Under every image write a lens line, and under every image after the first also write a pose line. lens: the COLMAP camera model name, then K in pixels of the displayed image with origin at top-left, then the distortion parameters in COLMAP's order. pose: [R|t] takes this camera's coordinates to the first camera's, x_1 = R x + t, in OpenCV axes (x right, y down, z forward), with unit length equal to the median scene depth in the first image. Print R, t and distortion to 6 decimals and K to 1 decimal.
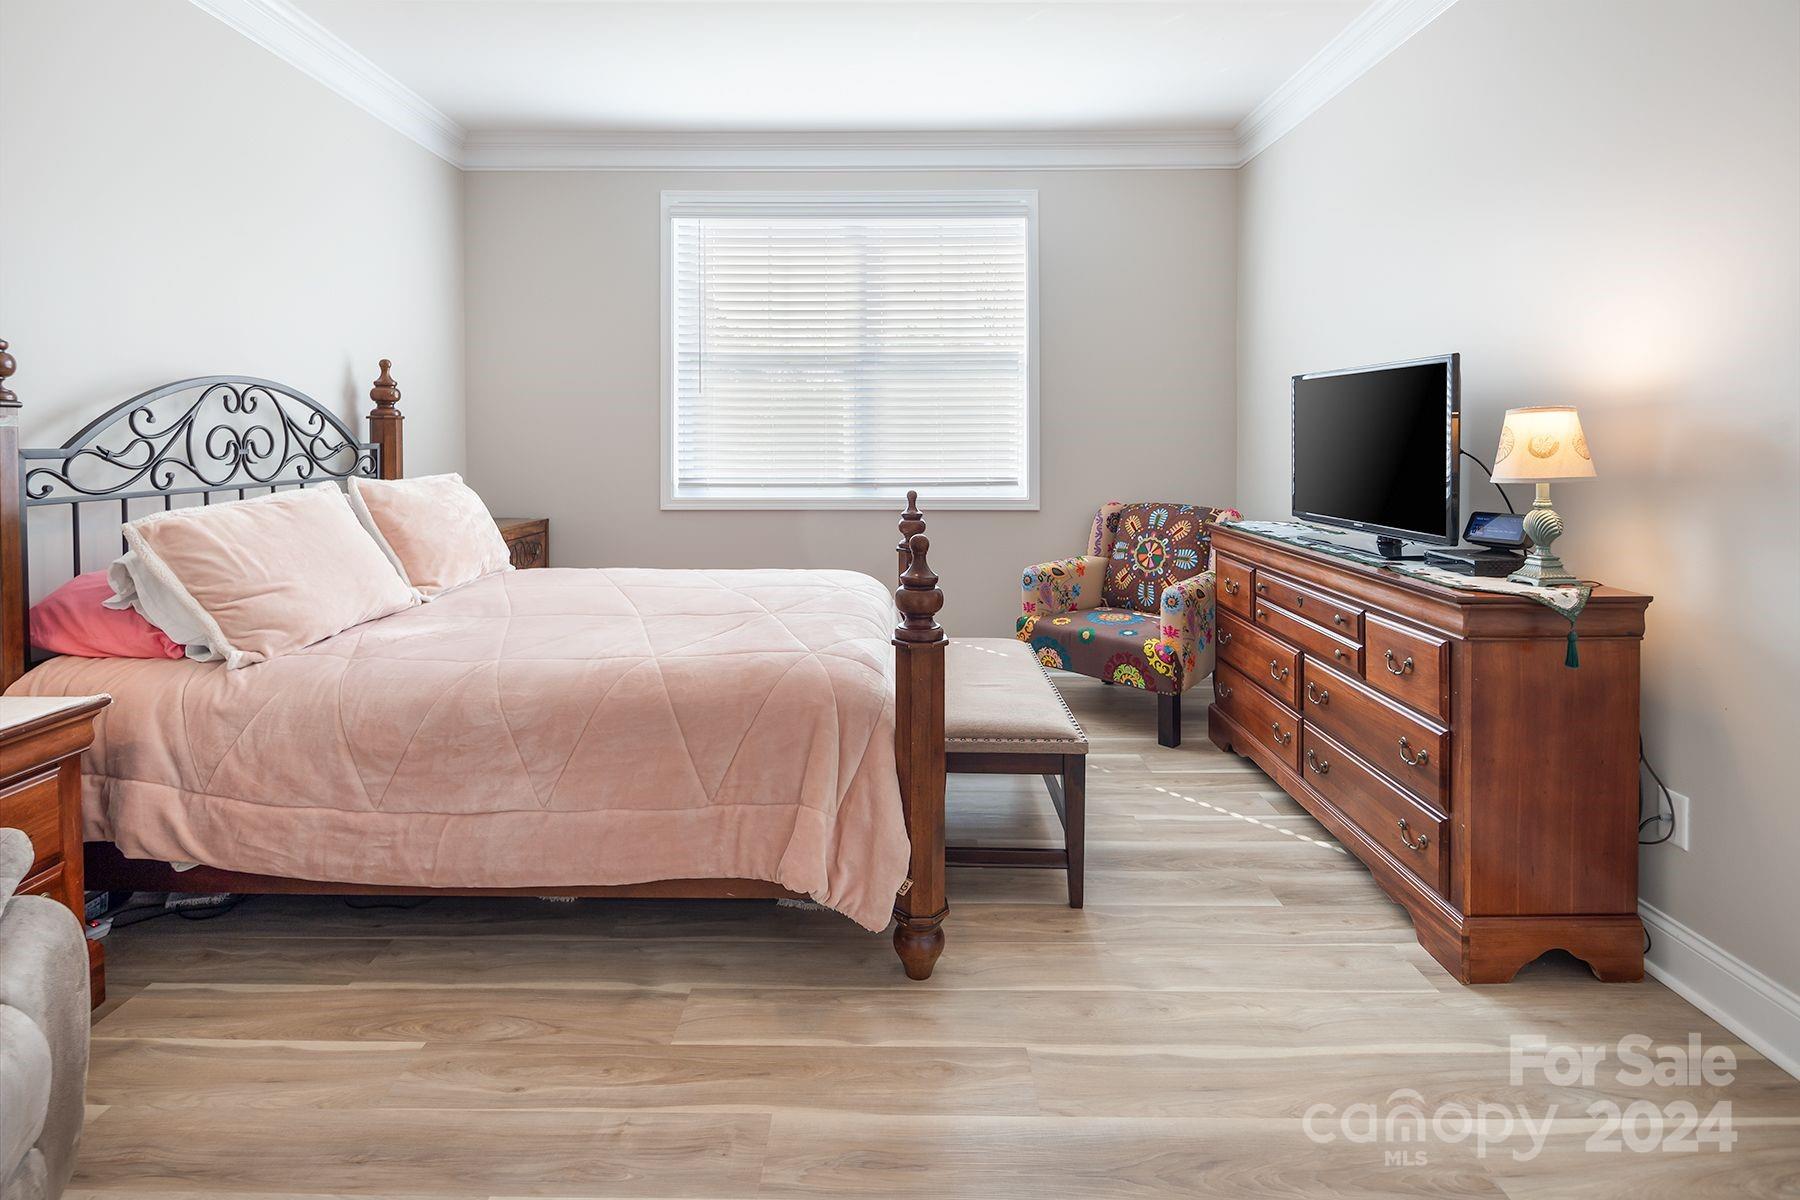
lens RADIAL K [[875.4, 0, 897.4], [0, 875.4, 523.9], [0, 0, 1]] dist [0.000464, 0.000310]
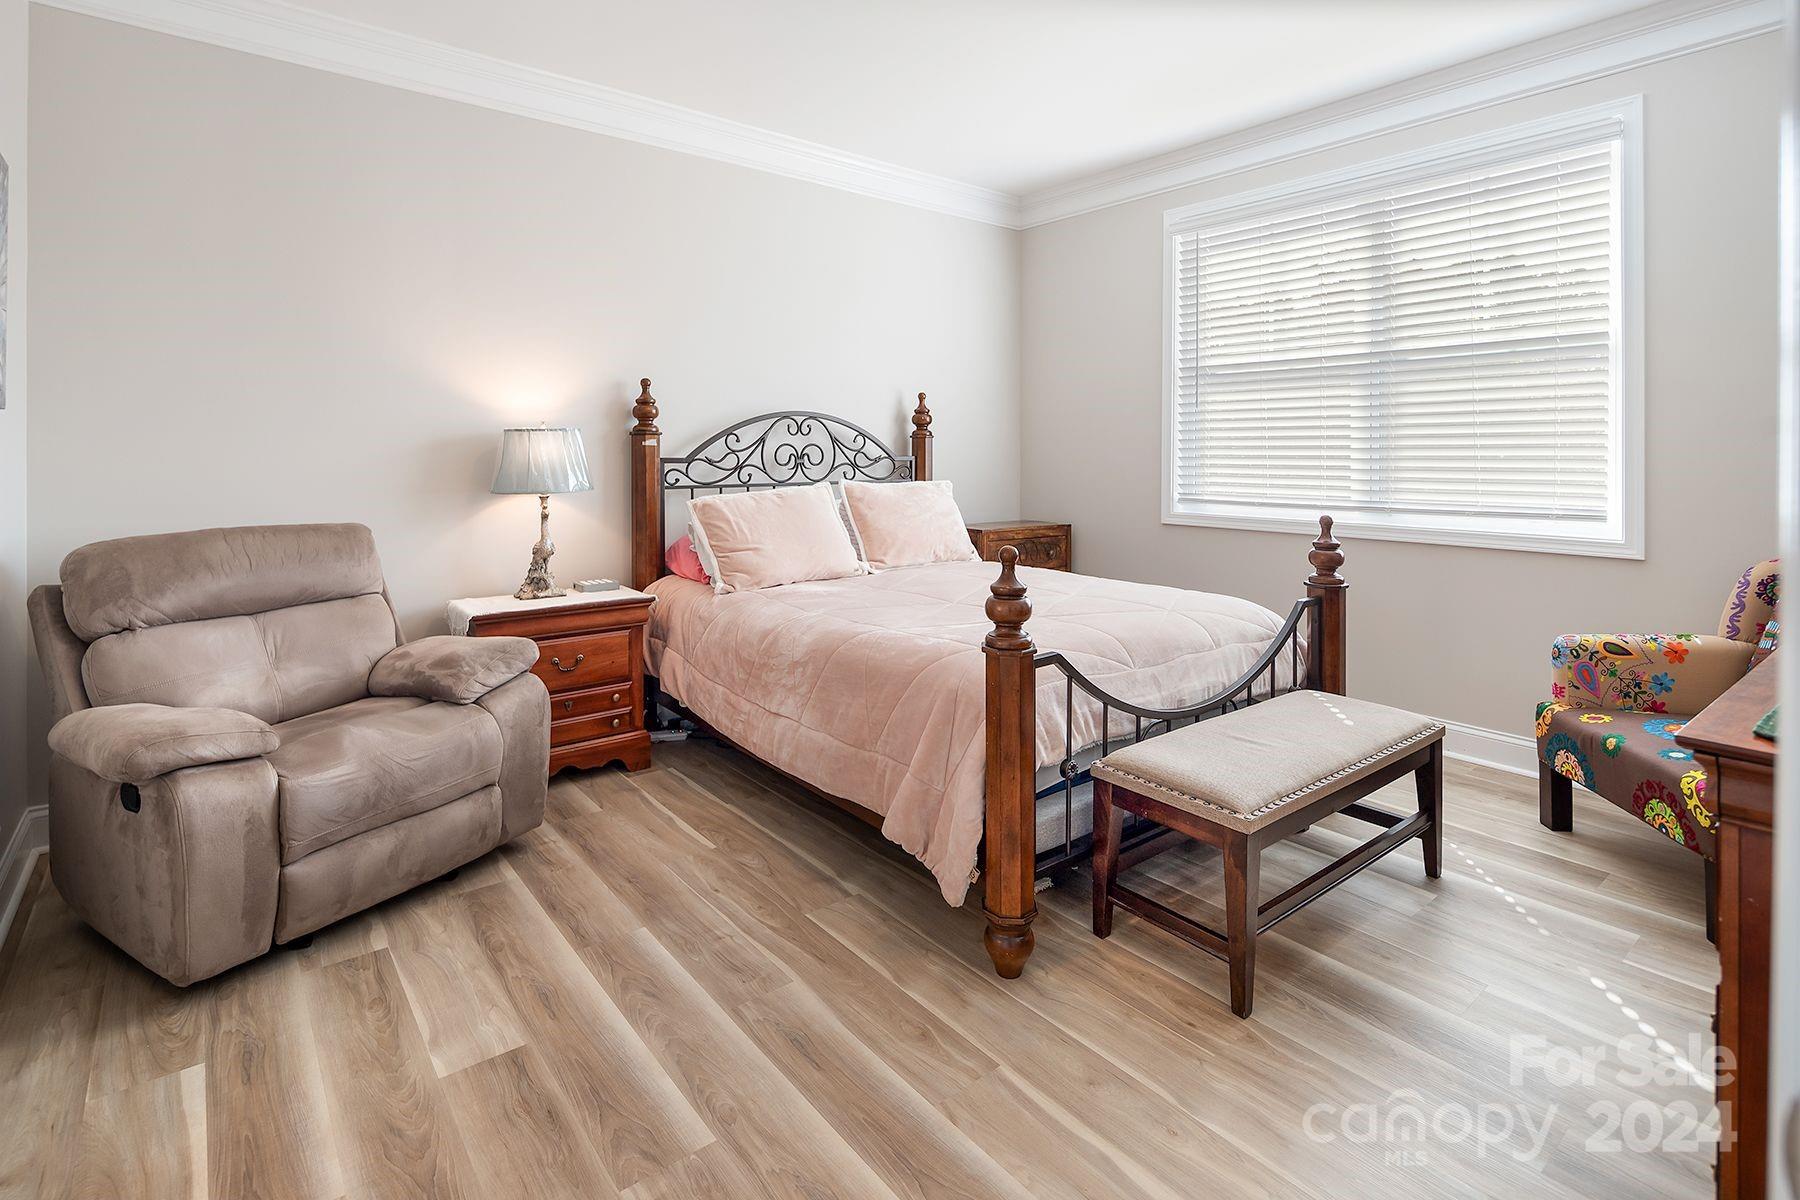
lens RADIAL K [[881.2, 0, 872.6], [0, 881.2, 540.1], [0, 0, 1]] dist [0.019851, -0.017161]
pose [[0.614156, 0.079773, -0.785143, 0.533887], [-0.080036, 0.996045, 0.038596, -0.015102], [0.785116, 0.039136, 0.618111, 0.161816]]
